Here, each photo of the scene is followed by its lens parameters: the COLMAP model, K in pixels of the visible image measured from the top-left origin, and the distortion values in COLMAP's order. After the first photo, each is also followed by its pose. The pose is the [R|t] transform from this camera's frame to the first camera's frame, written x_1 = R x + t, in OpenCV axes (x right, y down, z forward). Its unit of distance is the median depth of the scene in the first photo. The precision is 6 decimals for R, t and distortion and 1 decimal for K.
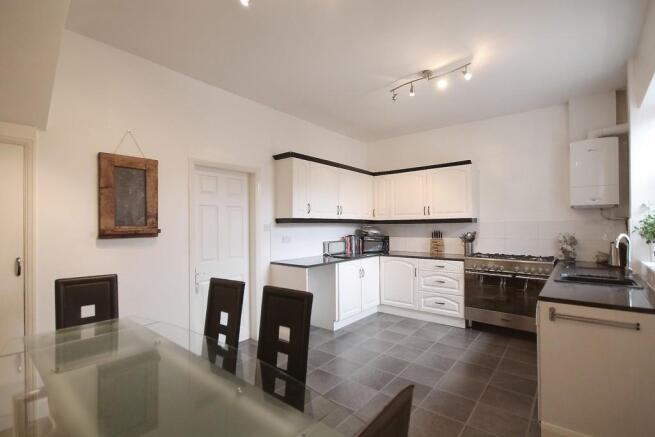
lens RADIAL K [[306.5, 0, 327.5], [0, 306.5, 221.2], [0, 0, 1]] dist [-0.000842, 0.000266]
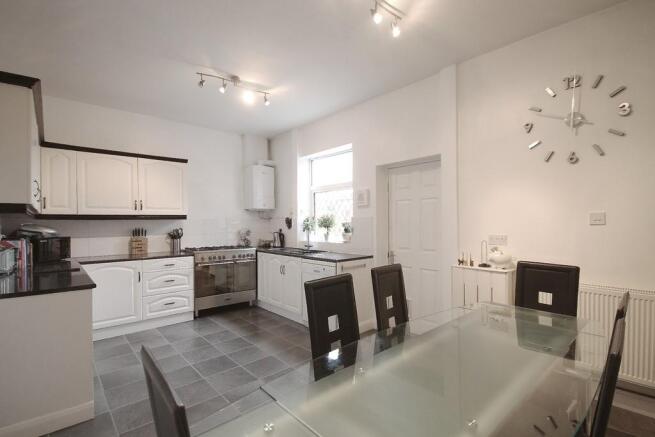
lens RADIAL K [[306.5, 0, 328.2], [0, 306.5, 223.2], [0, 0, 1]] dist [-0.000842, 0.000266]
pose [[0.136737, 0.005448, 0.990592, -0.526180], [-0.008143, 0.999957, -0.004375, 0.018562], [-0.990574, -0.007469, 0.136776, 0.397026]]
